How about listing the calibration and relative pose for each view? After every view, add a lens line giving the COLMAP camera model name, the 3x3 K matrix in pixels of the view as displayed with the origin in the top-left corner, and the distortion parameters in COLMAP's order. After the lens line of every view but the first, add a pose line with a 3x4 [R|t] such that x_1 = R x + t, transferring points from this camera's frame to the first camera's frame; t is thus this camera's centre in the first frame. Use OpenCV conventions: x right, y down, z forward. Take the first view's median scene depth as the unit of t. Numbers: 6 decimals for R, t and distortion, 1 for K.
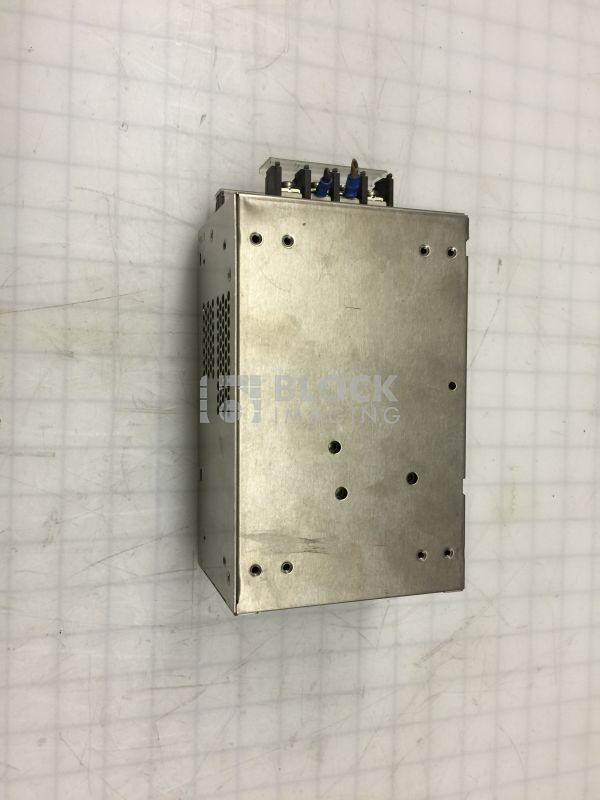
lens RADIAL K [[682.8, 0, 300.0], [0, 682.8, 400.0], [0, 0, 1]] dist [0.104414, -0.178002]
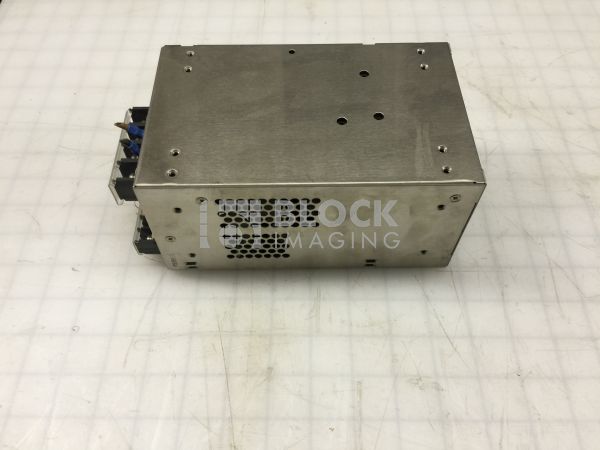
lens RADIAL K [[512.1, 0, 300.0], [0, 512.1, 225.0], [0, 0, 1]] dist [0.104414, -0.178002]
pose [[-0.018549, -0.969086, 0.246025, -0.300420], [0.999481, -0.024459, -0.020985, 0.006839], [0.026353, 0.245508, 0.969036, 0.115442]]
